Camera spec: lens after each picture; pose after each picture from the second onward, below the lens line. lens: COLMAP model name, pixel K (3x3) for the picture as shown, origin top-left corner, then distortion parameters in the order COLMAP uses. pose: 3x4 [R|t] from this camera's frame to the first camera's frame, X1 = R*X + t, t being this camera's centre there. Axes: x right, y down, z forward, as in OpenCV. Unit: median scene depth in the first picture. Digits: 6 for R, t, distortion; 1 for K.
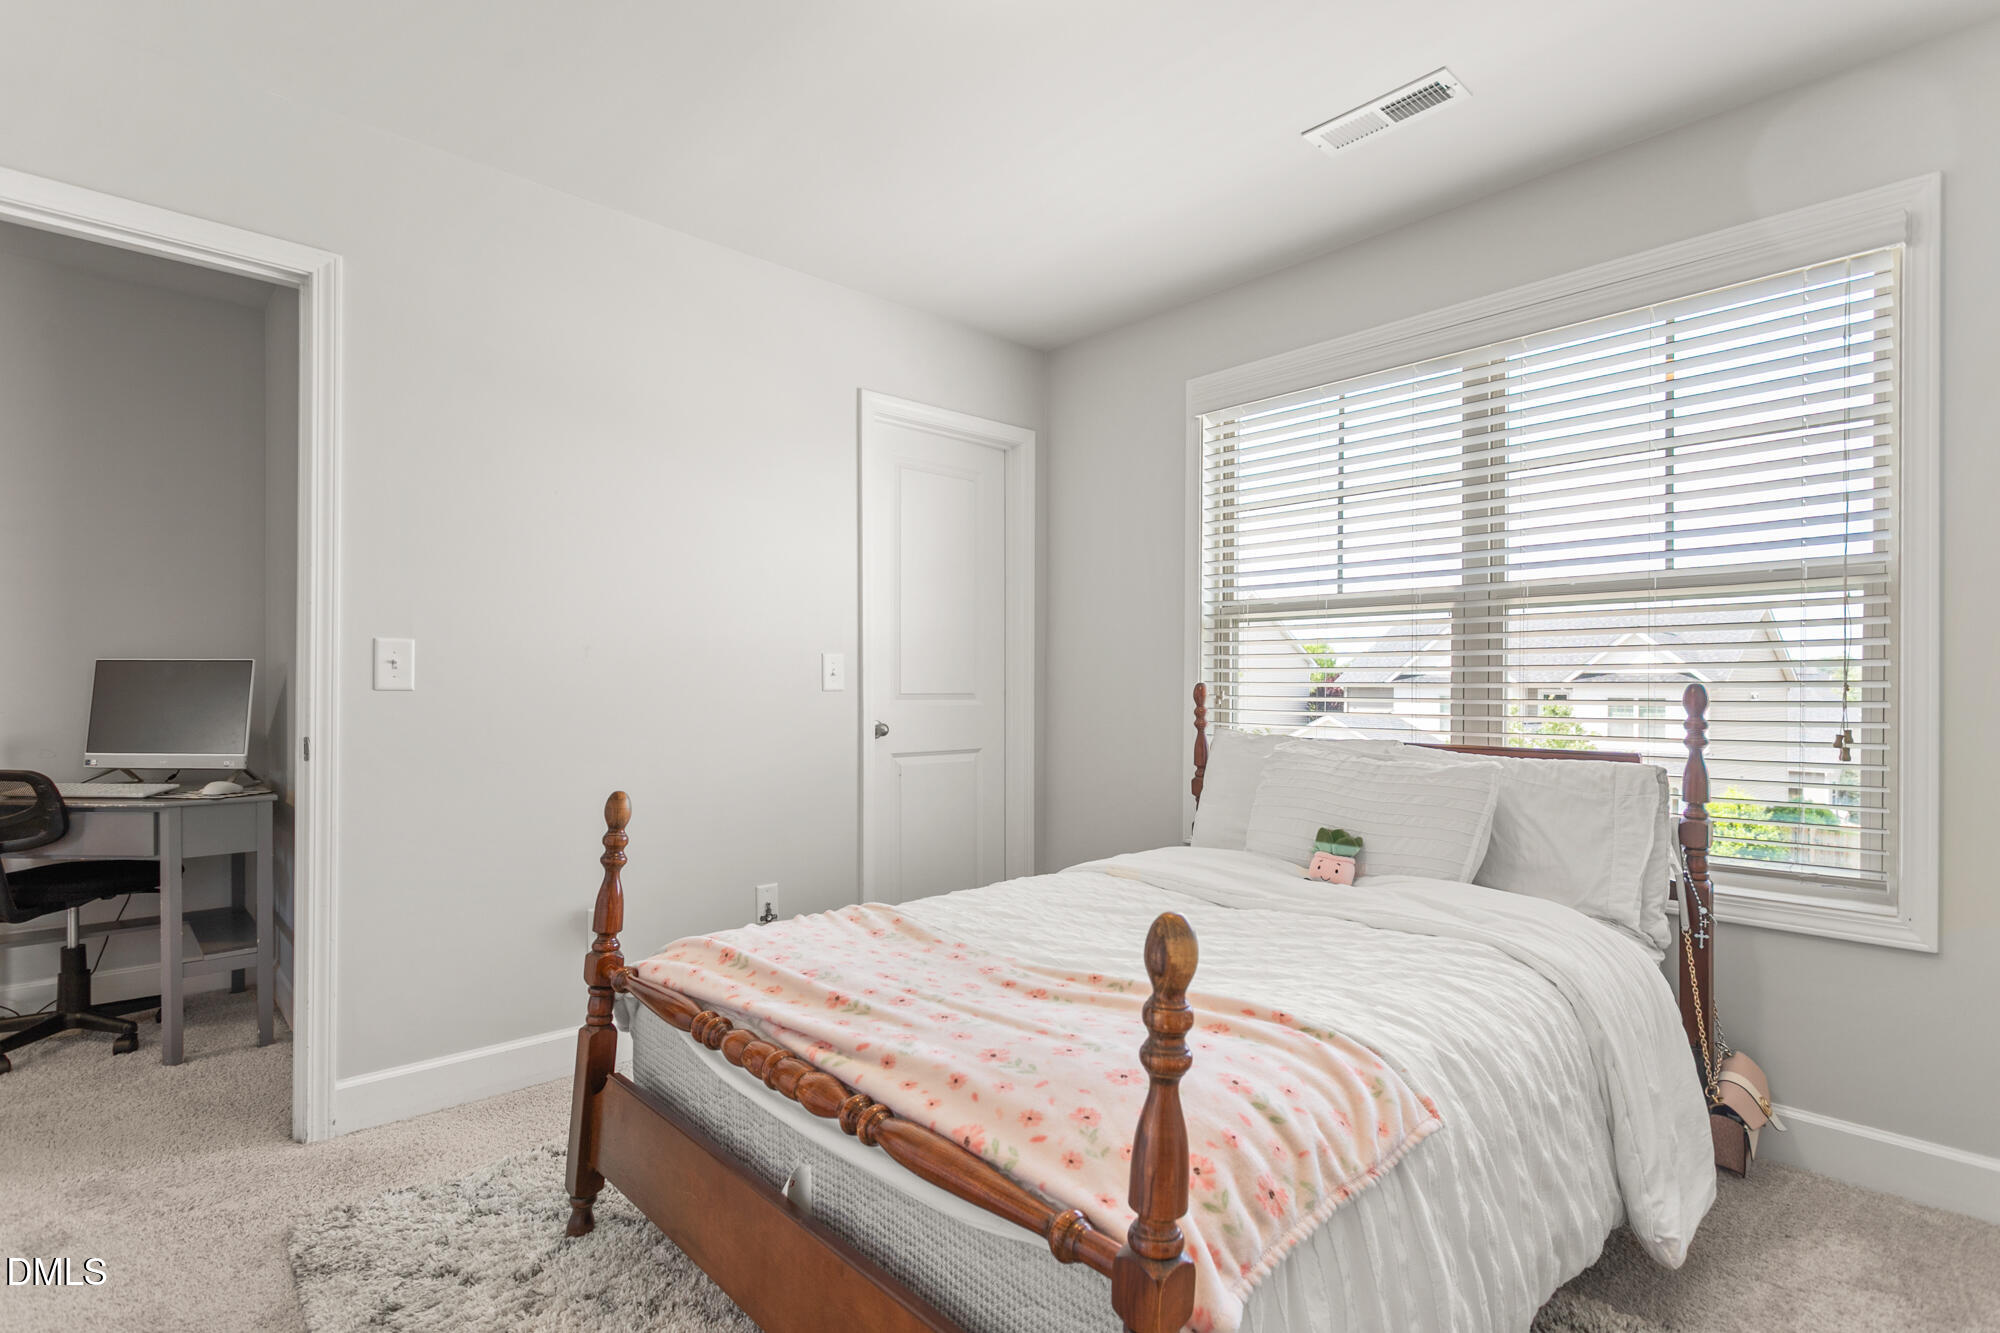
lens RADIAL K [[948.2, 0, 1001.6], [0, 948.2, 682.6], [0, 0, 1]] dist [-0.001092, 0.001112]
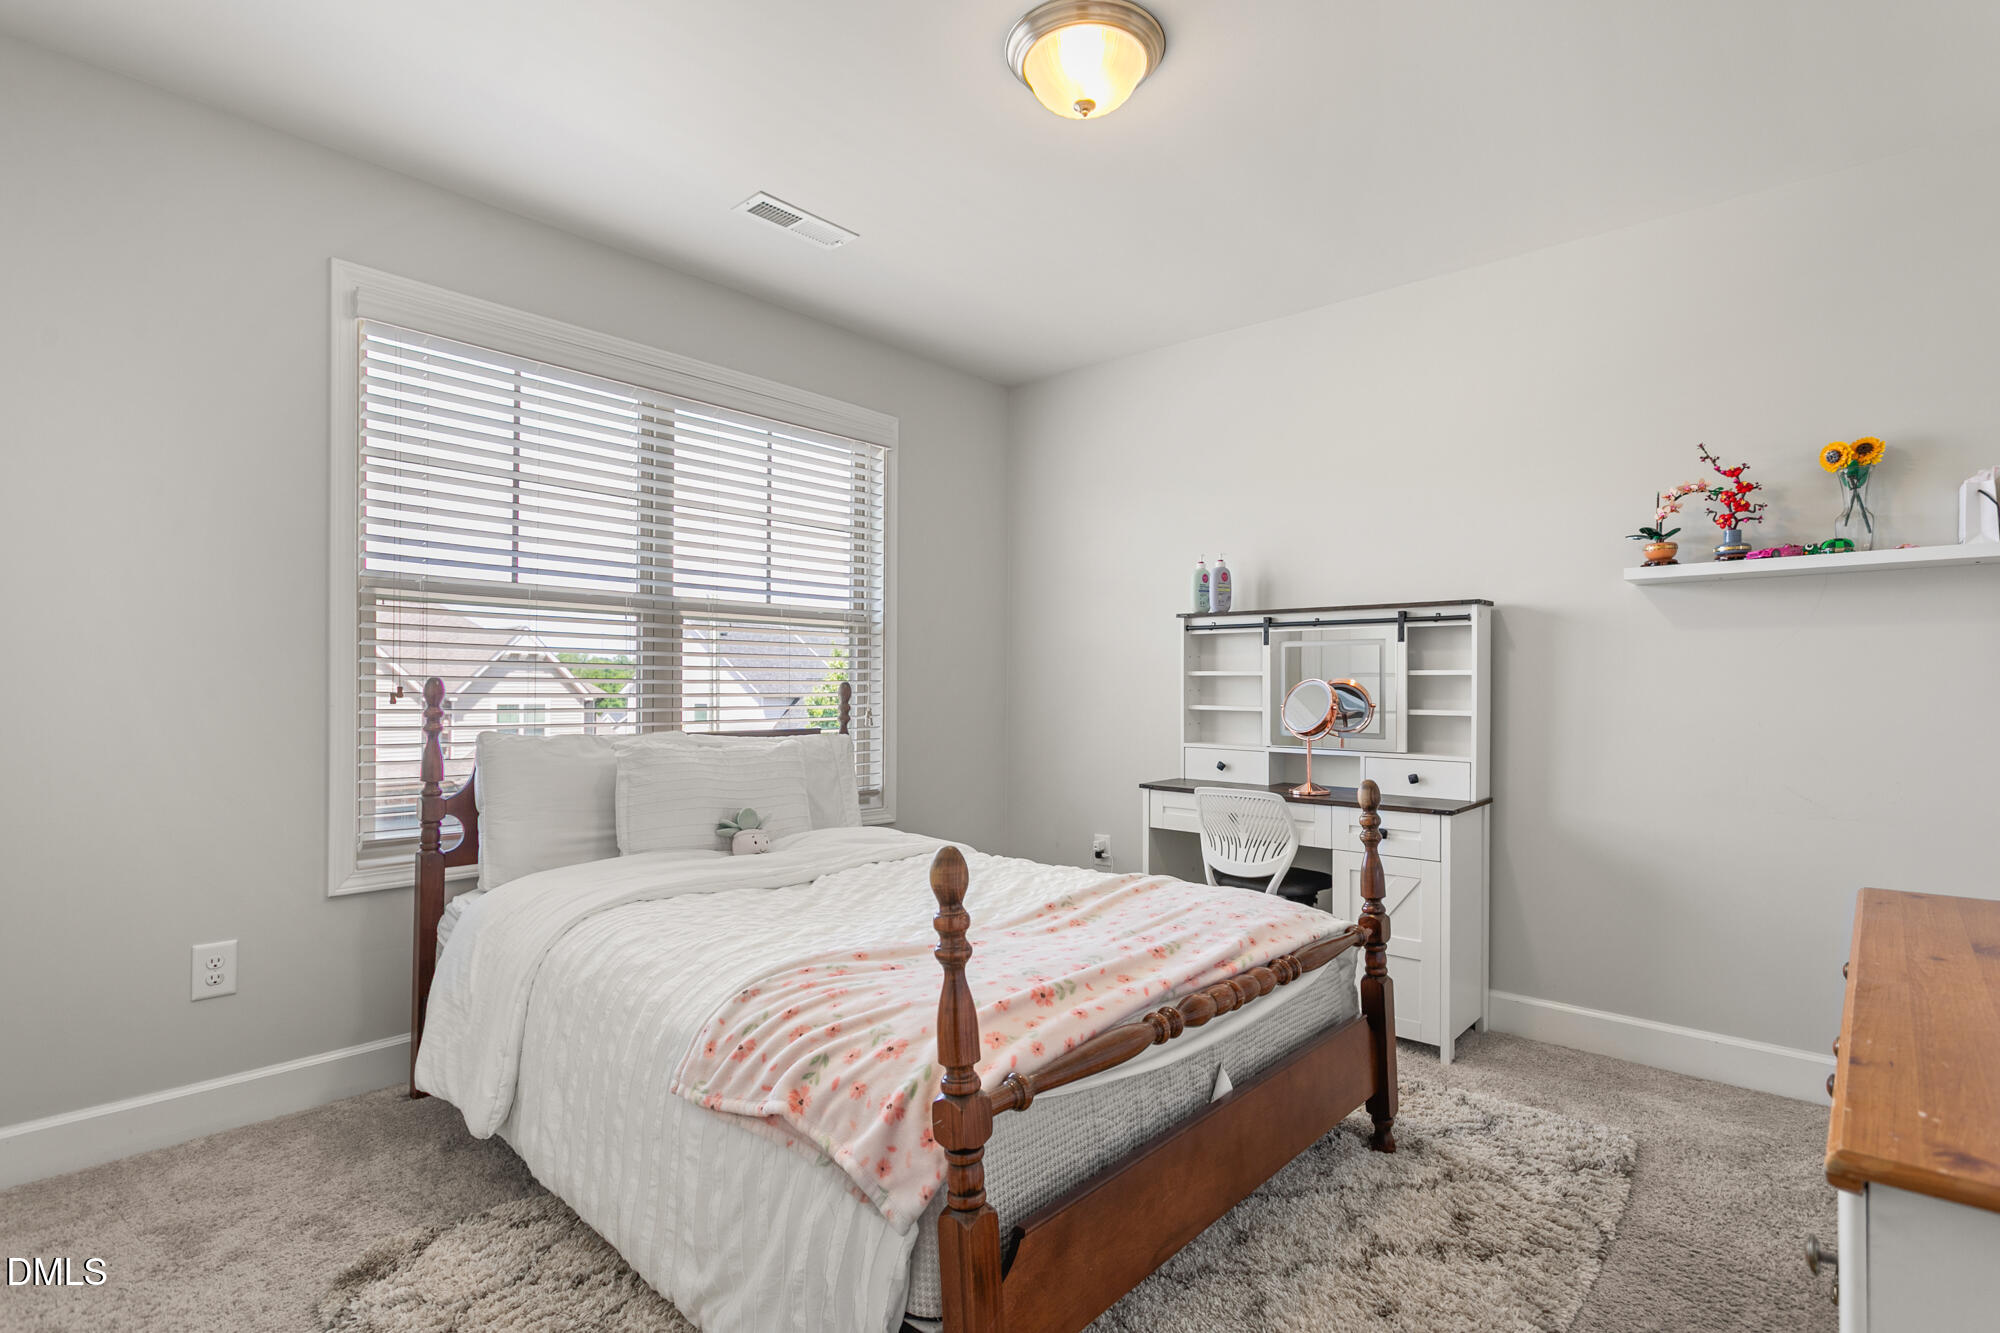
lens RADIAL K [[948.2, 0, 991.0], [0, 948.2, 683.0], [0, 0, 1]] dist [-0.001092, 0.001112]
pose [[-0.053427, -0.000219, 0.998572, -0.766475], [-0.013325, 0.999911, -0.000494, -0.000093], [-0.998483, -0.013333, -0.053425, 0.723833]]
